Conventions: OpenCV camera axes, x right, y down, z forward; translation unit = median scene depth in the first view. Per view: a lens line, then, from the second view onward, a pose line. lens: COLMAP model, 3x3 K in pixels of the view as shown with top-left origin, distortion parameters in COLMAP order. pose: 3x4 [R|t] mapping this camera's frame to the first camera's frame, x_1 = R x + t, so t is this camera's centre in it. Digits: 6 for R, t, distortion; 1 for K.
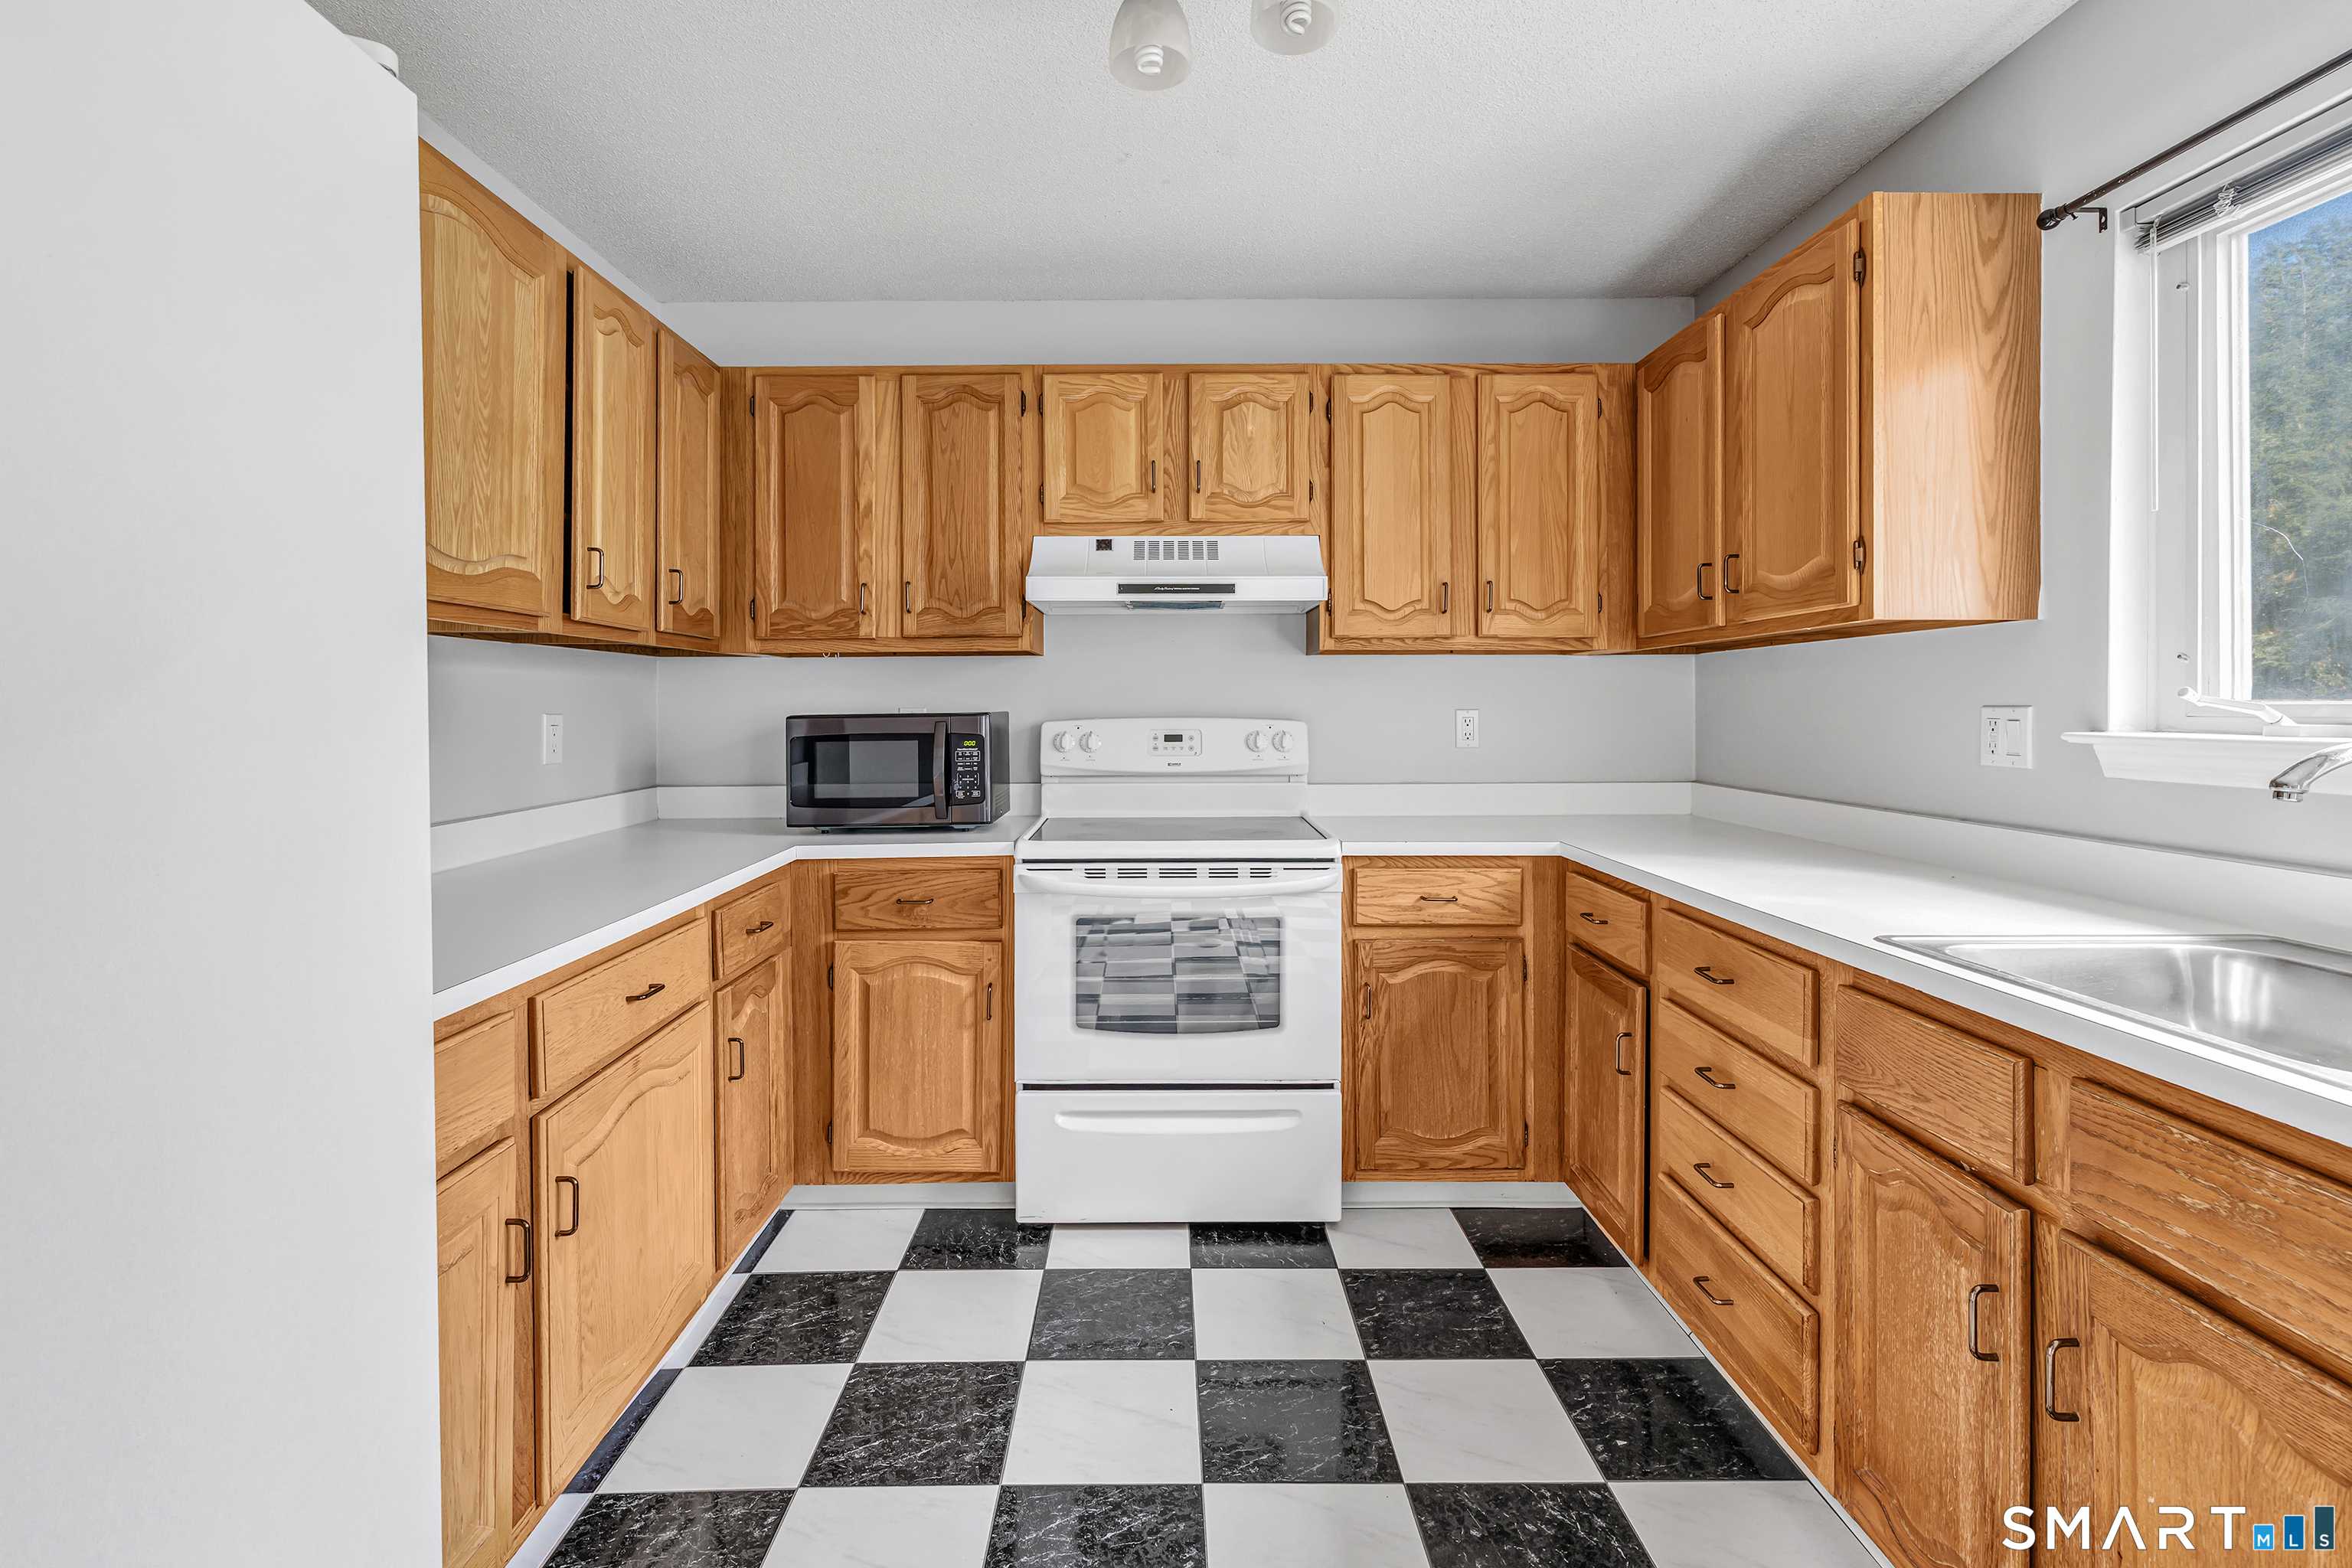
lens RADIAL K [[1059.2, 0, 1182.4], [0, 1059.2, 720.3], [0, 0, 1]] dist [-0.004293, 0.000169]
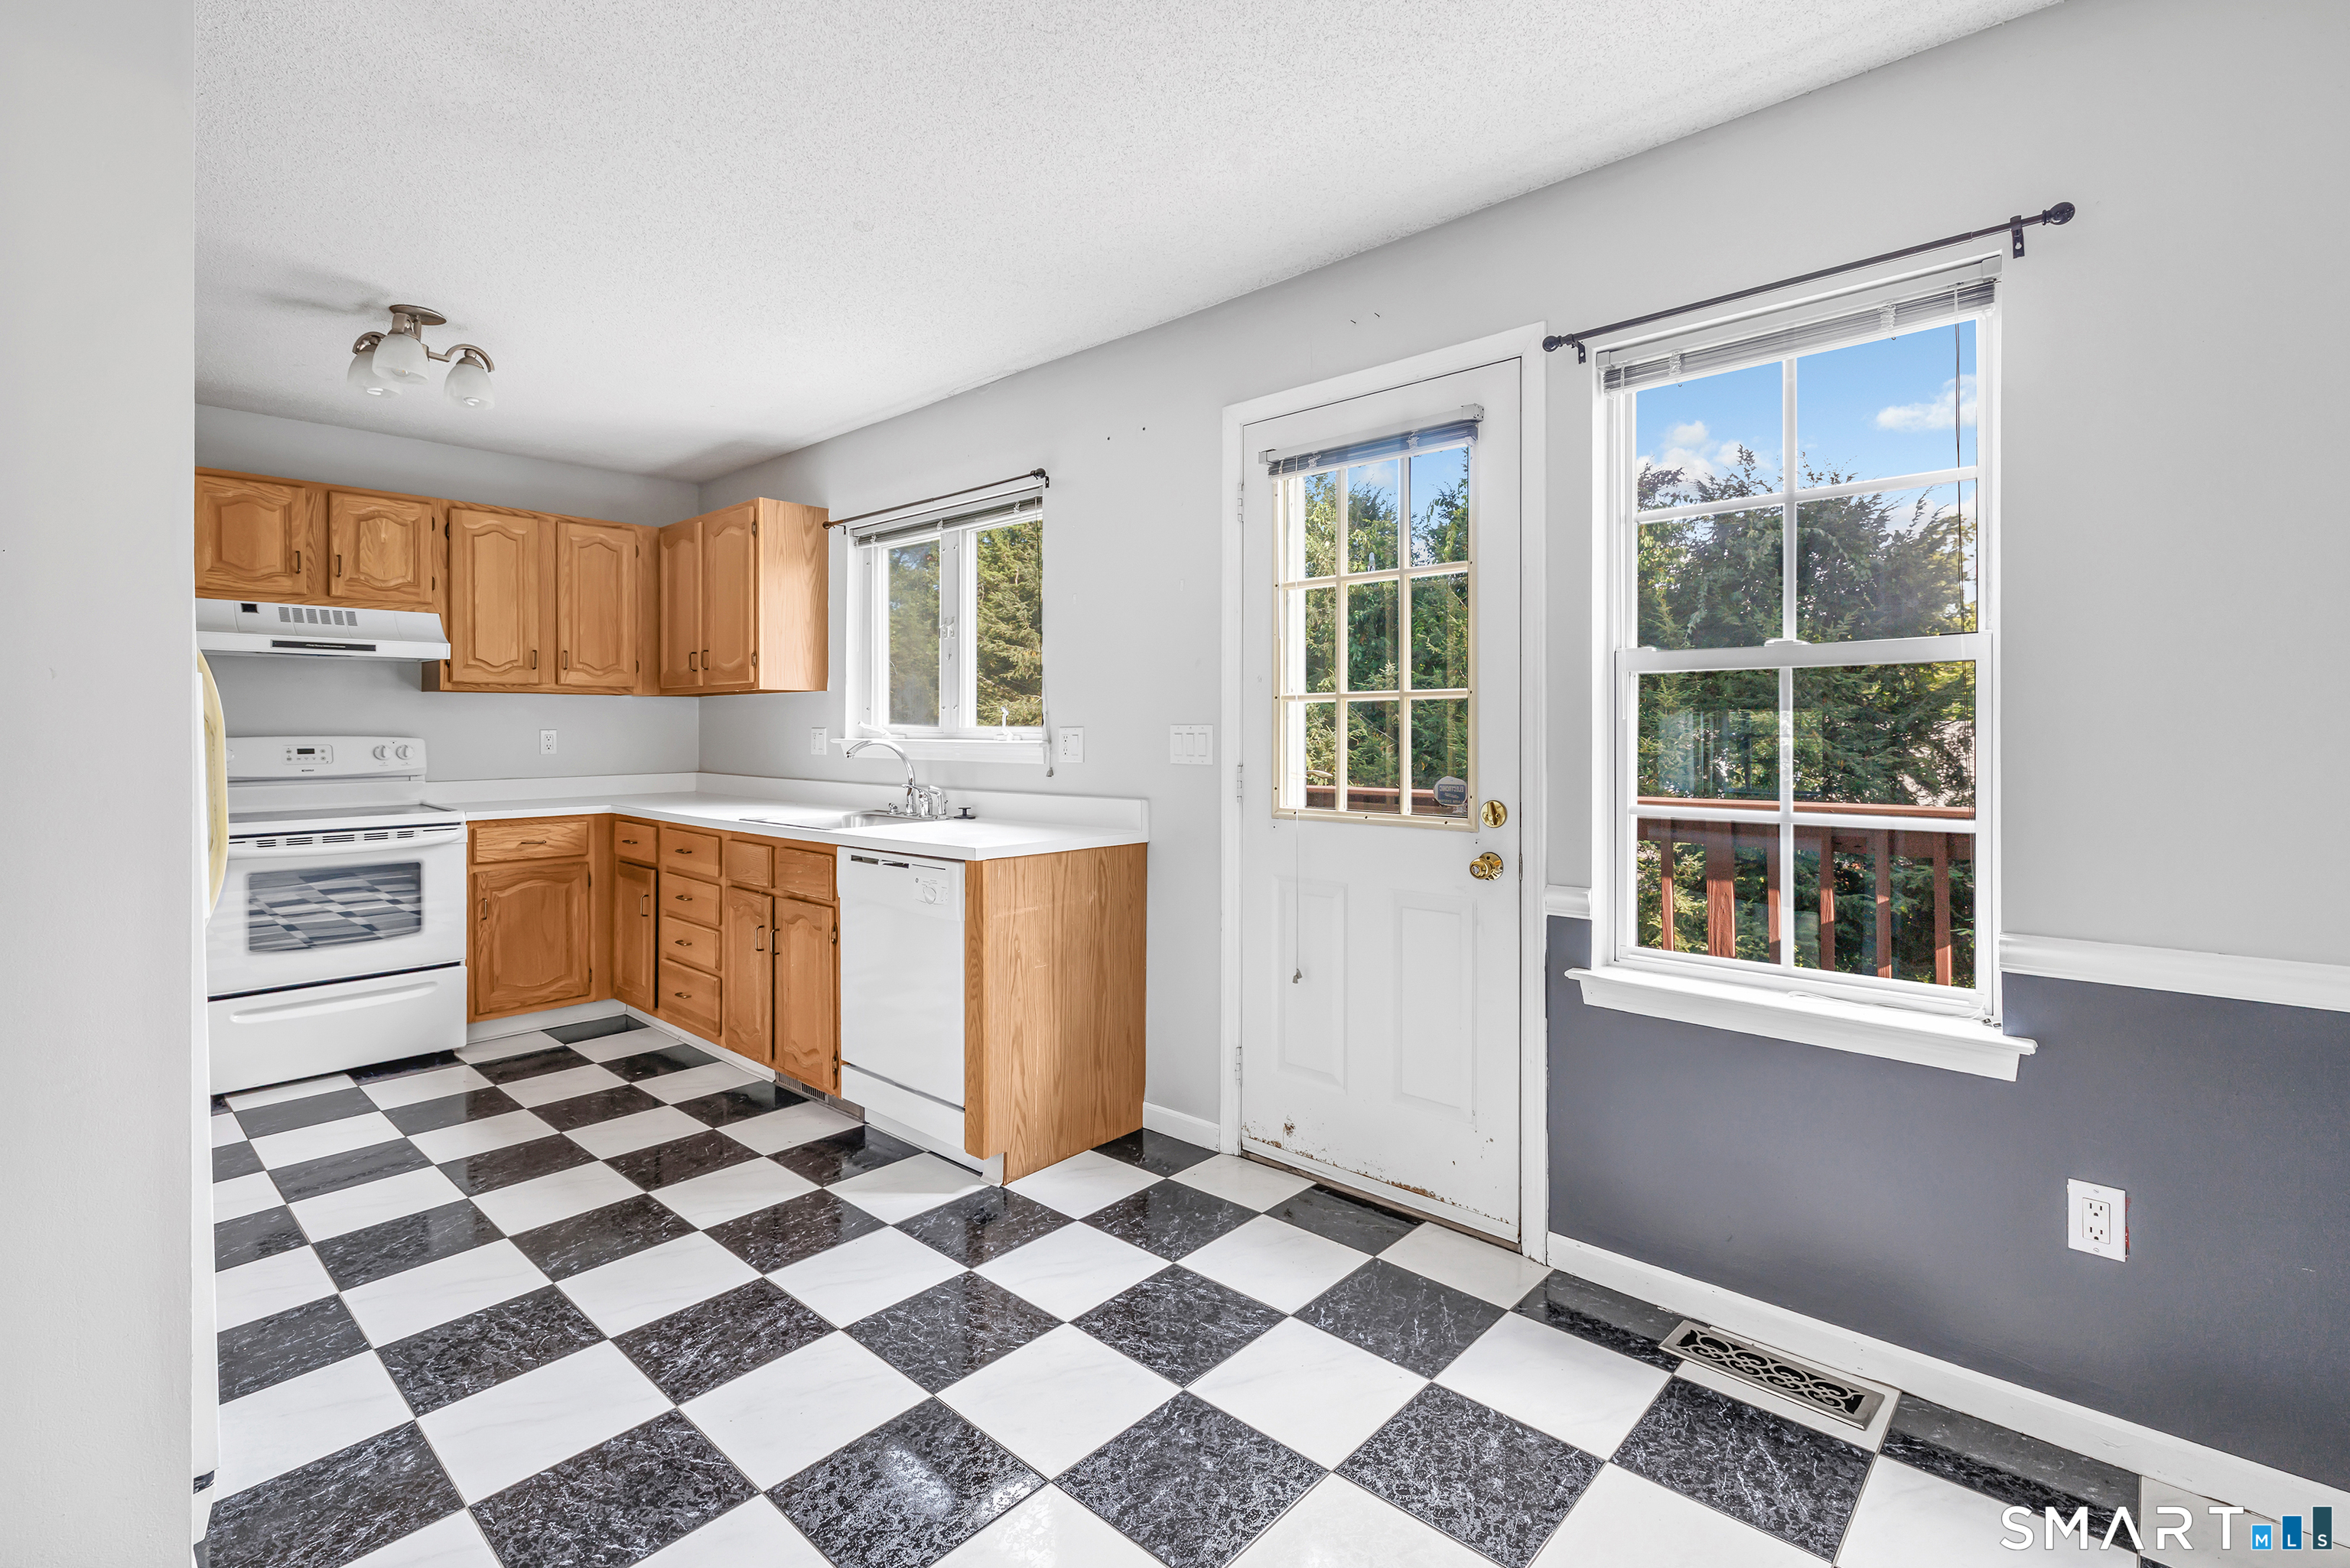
lens RADIAL K [[1058.3, 0, 1181.4], [0, 1058.3, 720.3], [0, 0, 1]] dist [-0.004293, 0.000169]
pose [[0.682168, 0.003701, 0.731186, -0.258761], [0.009241, 0.999864, -0.013682, 0.006731], [-0.731137, 0.016090, 0.682041, -0.820638]]
